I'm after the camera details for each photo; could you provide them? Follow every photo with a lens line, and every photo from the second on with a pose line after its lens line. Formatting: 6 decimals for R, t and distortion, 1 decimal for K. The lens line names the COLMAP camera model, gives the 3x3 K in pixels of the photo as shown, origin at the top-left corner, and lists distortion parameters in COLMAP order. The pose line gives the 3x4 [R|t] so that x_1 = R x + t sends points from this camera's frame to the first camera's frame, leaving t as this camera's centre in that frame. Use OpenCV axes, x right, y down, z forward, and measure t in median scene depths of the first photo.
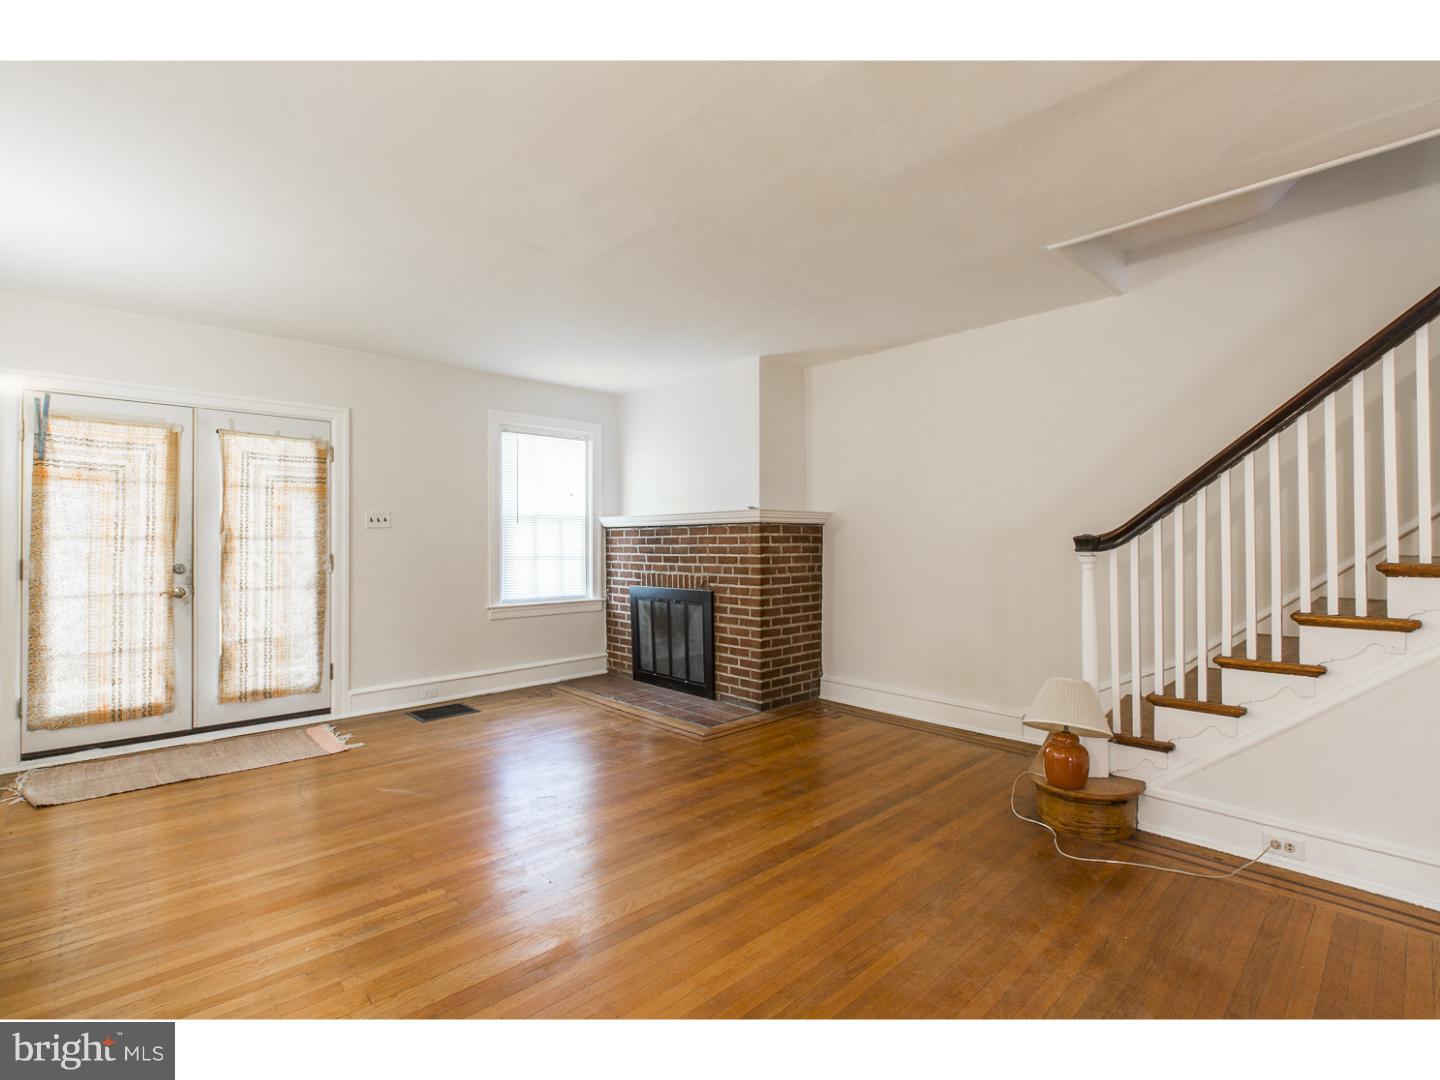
lens RADIAL K [[671.8, 0, 723.6], [0, 671.8, 538.5], [0, 0, 1]] dist [-0.009028, -0.001419]
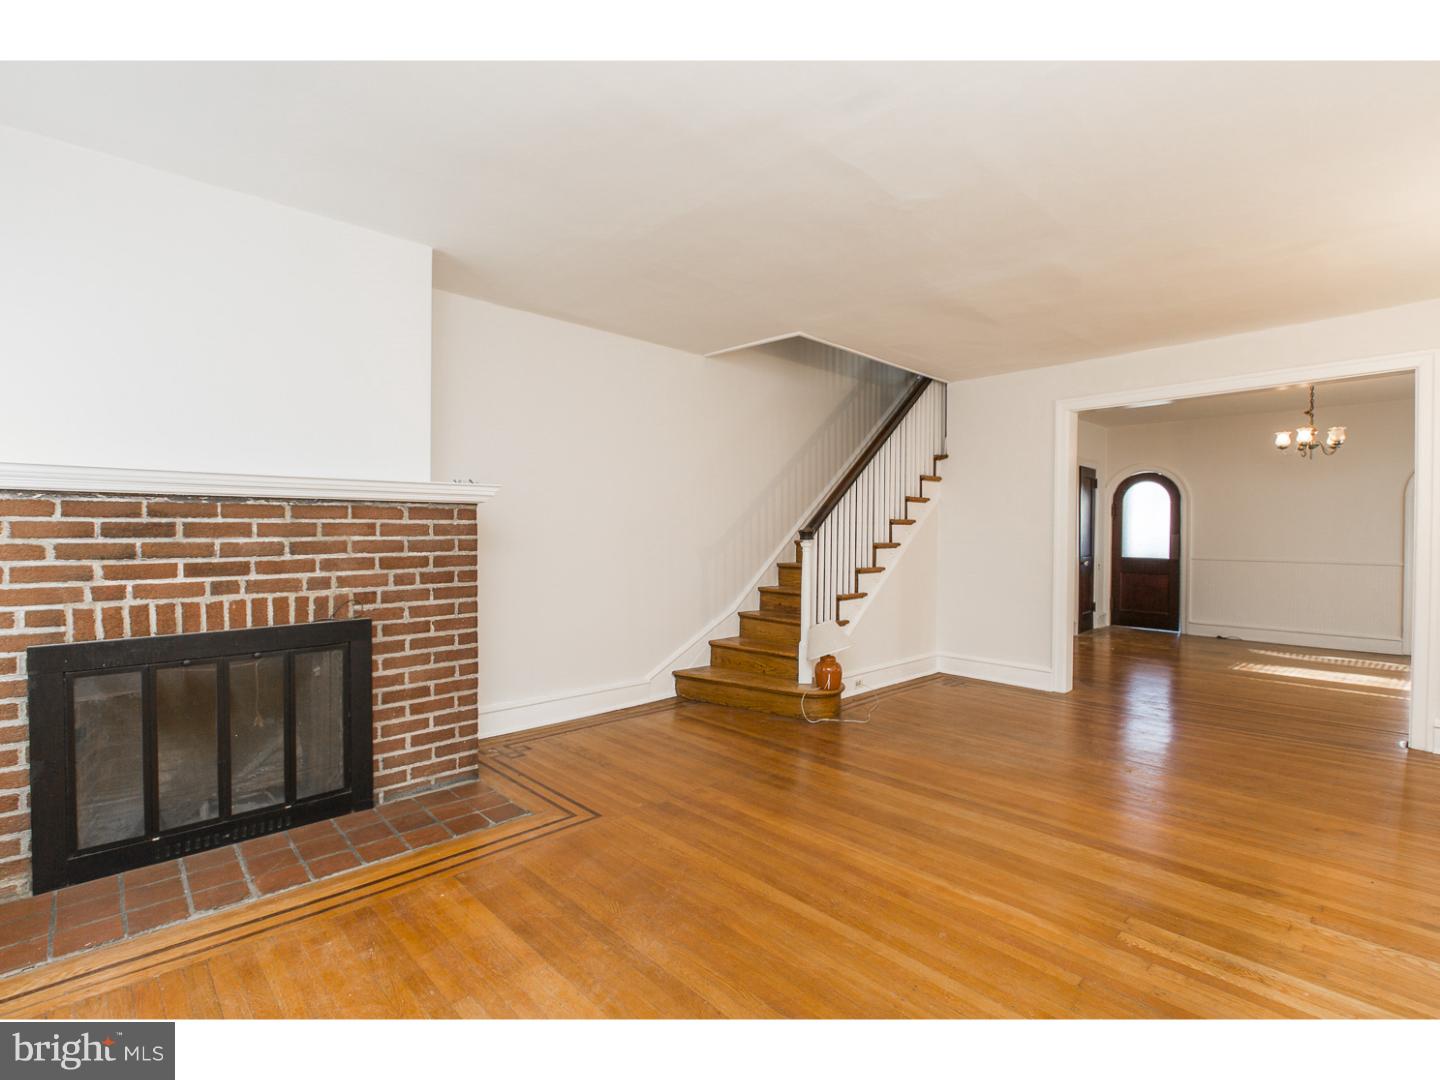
lens RADIAL K [[671.8, 0, 727.2], [0, 671.8, 538.4], [0, 0, 1]] dist [-0.009028, -0.001419]
pose [[-0.006281, -0.006805, 0.999957, -0.595793], [-0.005967, 0.999959, 0.006767, 0.004664], [-0.999962, -0.005924, -0.006321, 0.708374]]
